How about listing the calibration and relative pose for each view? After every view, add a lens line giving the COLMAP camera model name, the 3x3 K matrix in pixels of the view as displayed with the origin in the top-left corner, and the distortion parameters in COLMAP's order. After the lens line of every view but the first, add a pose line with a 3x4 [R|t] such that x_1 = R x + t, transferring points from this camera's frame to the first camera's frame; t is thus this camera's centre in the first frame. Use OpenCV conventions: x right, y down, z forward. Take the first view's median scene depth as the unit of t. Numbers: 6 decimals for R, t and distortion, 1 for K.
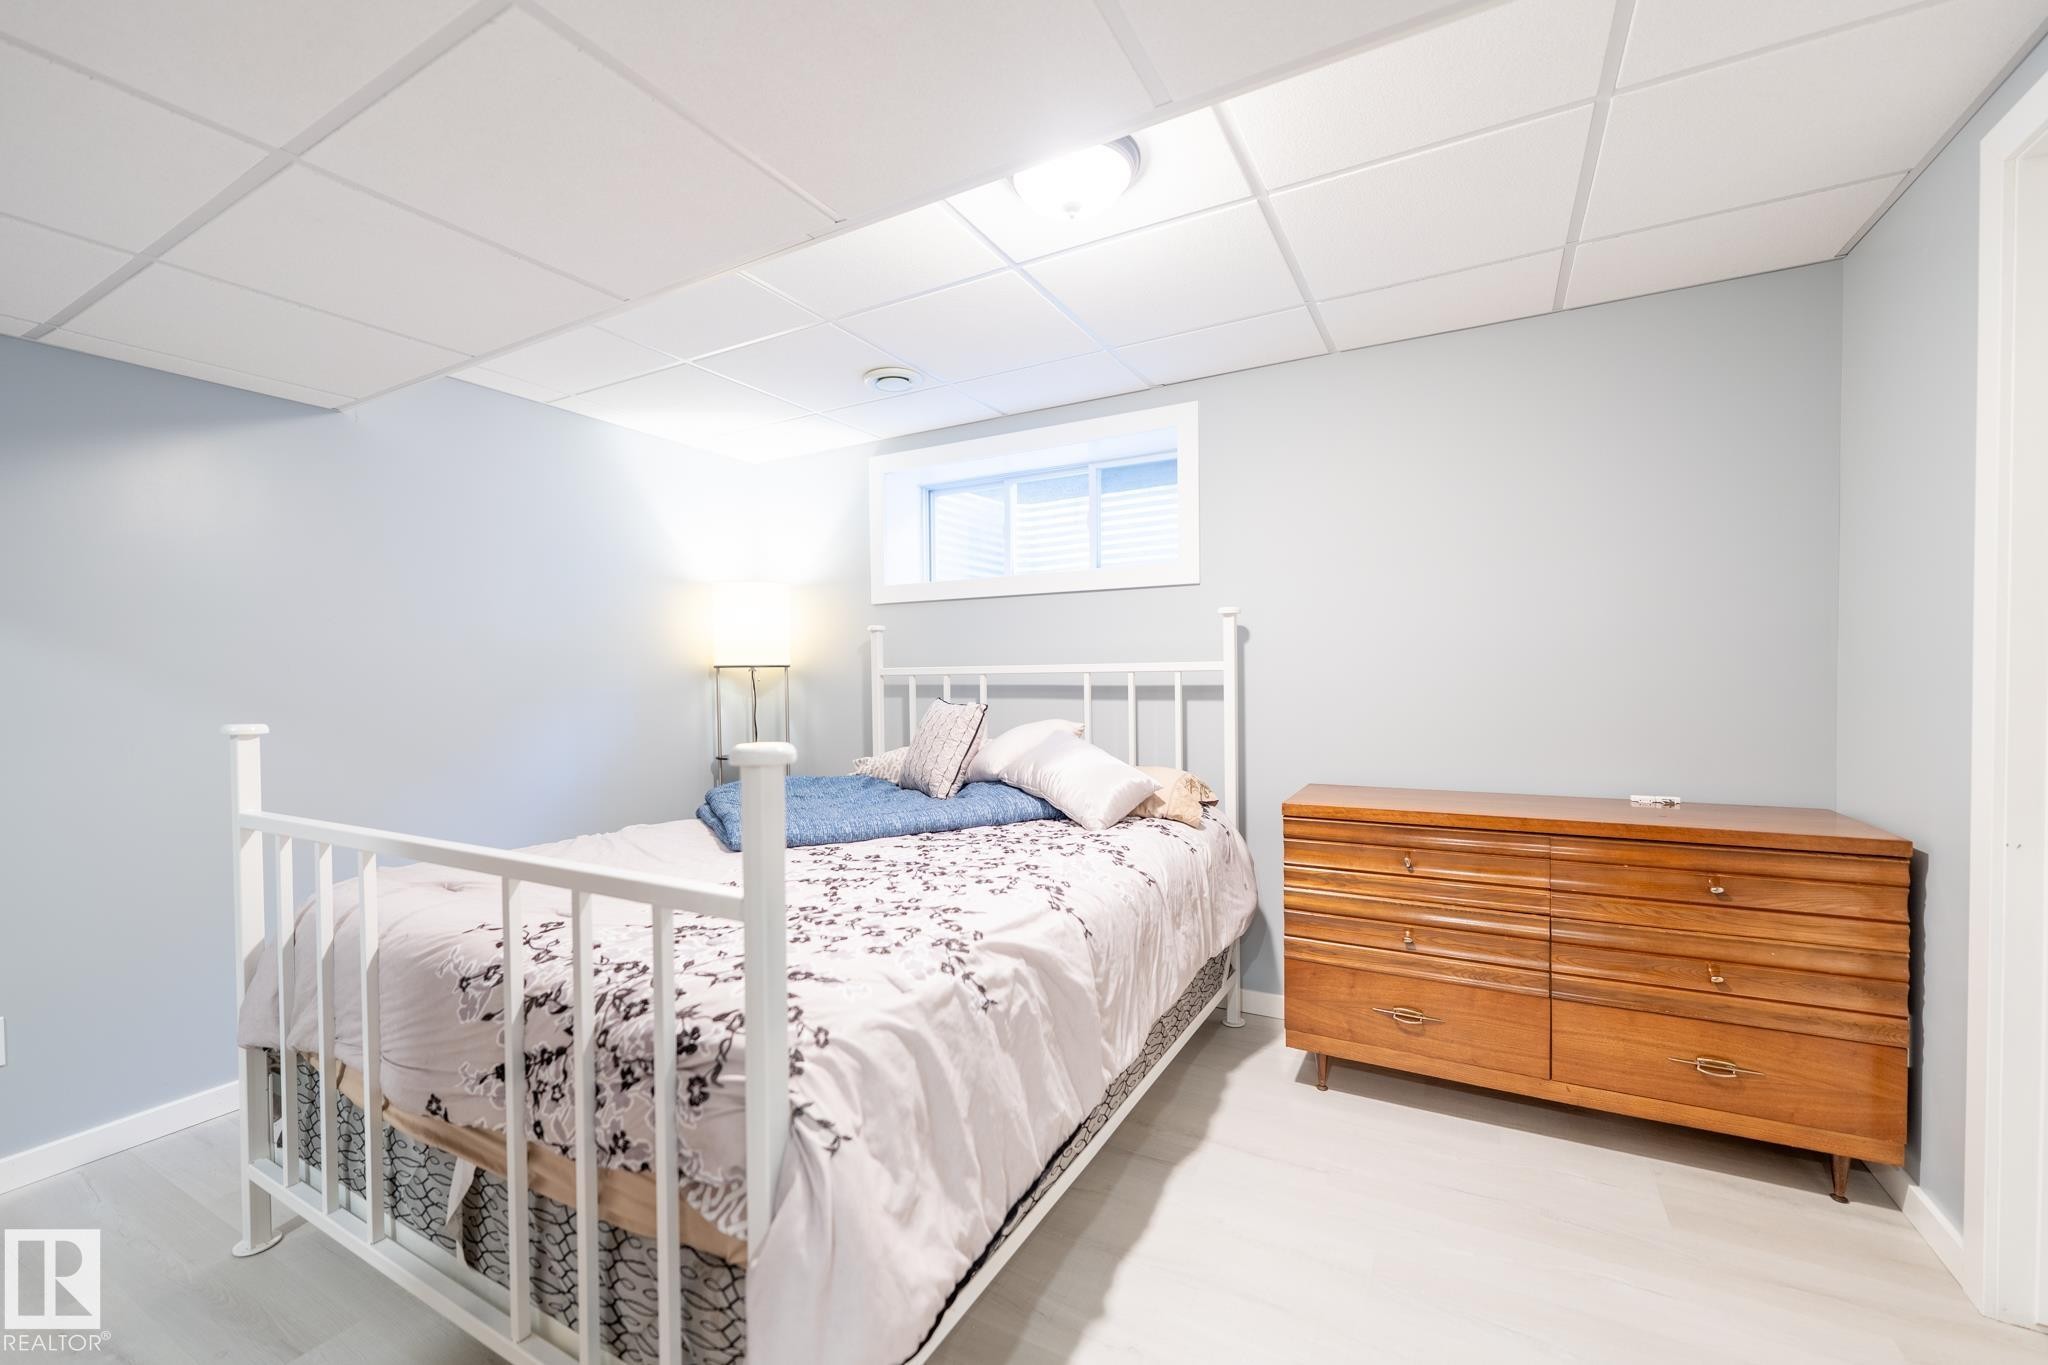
lens RADIAL K [[828.4, 0, 1010.4], [0, 828.4, 686.0], [0, 0, 1]] dist [0.000174, -0.000640]
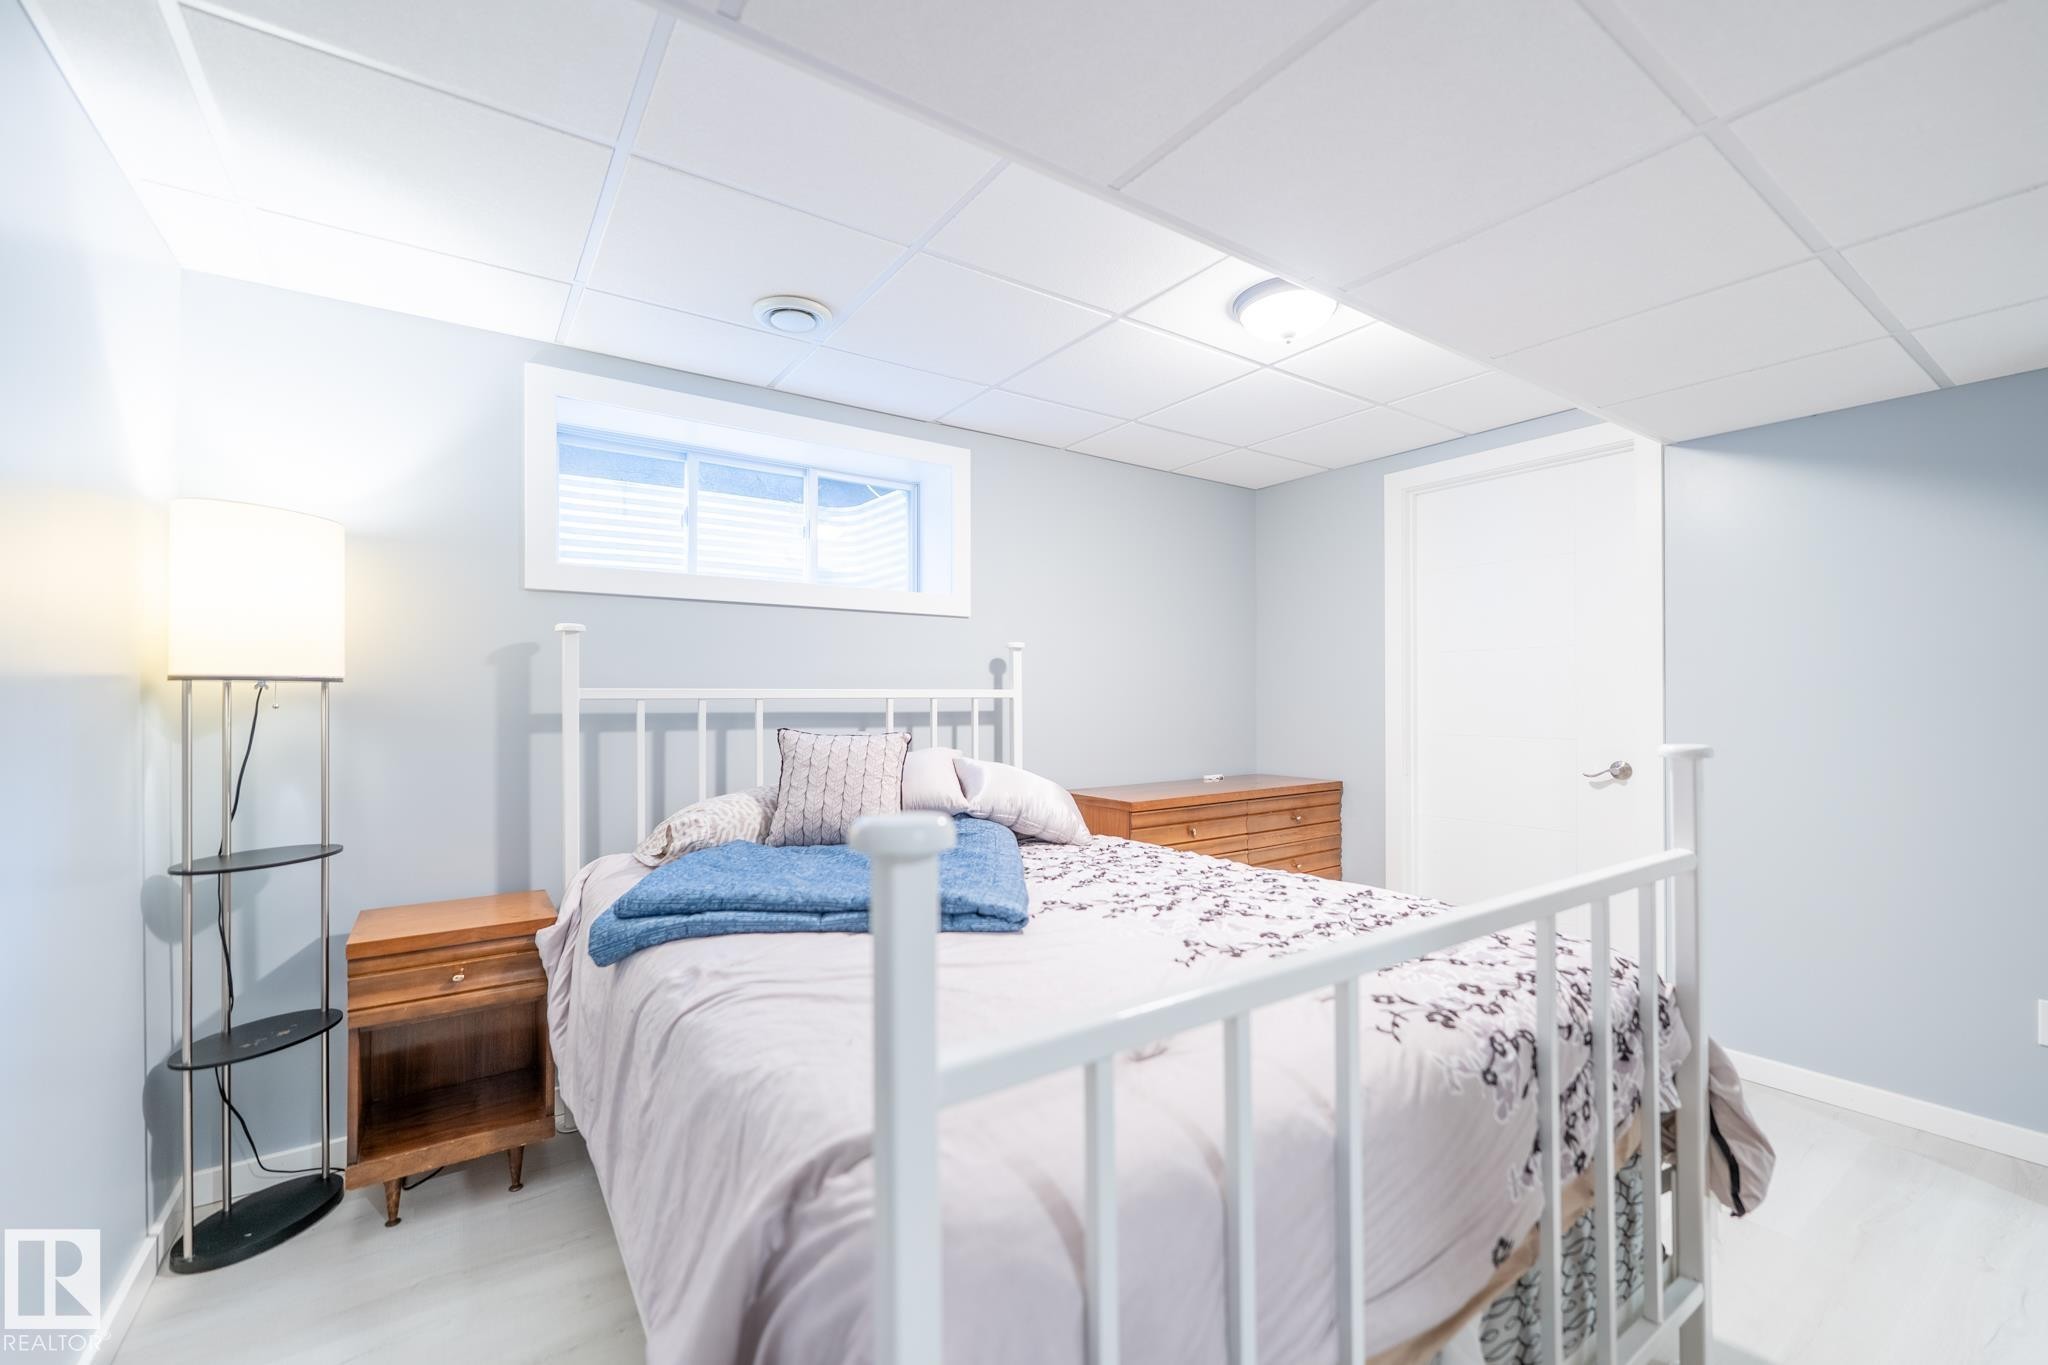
lens RADIAL K [[828.4, 0, 1007.6], [0, 828.4, 689.4], [0, 0, 1]] dist [0.000174, -0.000640]
pose [[0.447892, 0.020212, 0.893859, -0.885723], [0.008102, 0.999612, -0.026663, -0.000163], [-0.894051, 0.019184, 0.447554, 0.582664]]
